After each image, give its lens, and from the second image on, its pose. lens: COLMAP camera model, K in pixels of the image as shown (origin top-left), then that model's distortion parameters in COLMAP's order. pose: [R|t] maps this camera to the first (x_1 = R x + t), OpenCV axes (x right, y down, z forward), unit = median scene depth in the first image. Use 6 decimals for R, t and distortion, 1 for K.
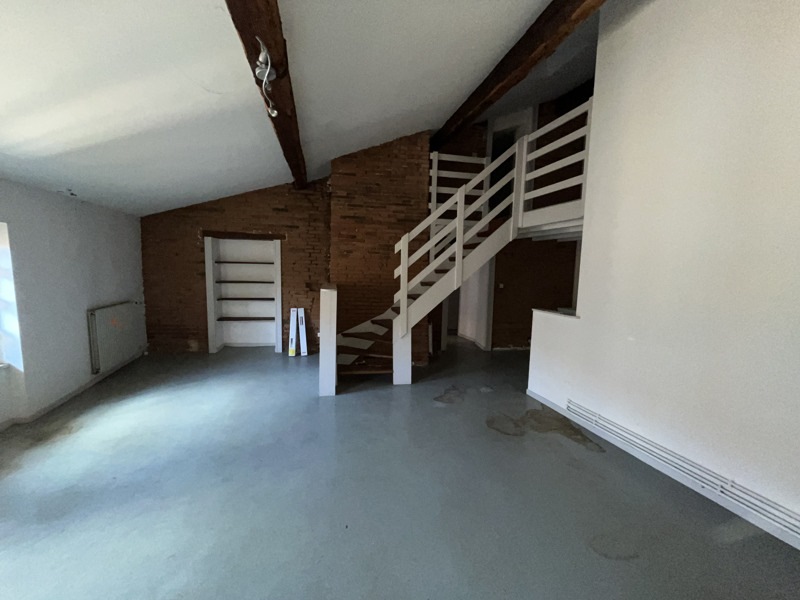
lens RADIAL K [[325.7, 0, 400.3], [0, 325.7, 299.9], [0, 0, 1]] dist [-0.003644, -0.000758]
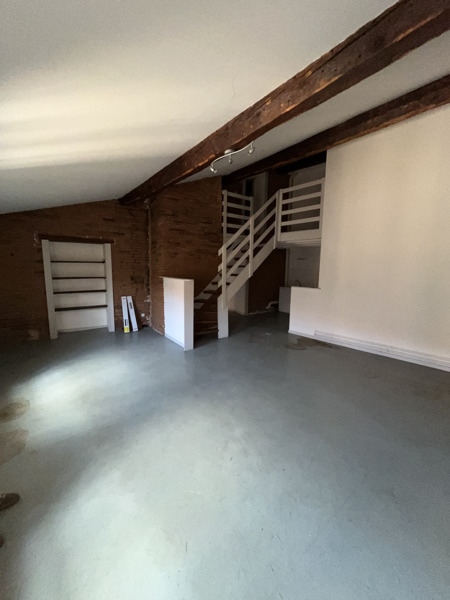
lens RADIAL K [[244.3, 0, 222.6], [0, 244.3, 301.6], [0, 0, 1]] dist [-0.003644, -0.000758]
pose [[0.900902, -0.073408, 0.427769, -0.445083], [0.052366, 0.996777, 0.060769, 0.007460], [-0.430852, -0.032346, 0.901843, -0.069515]]
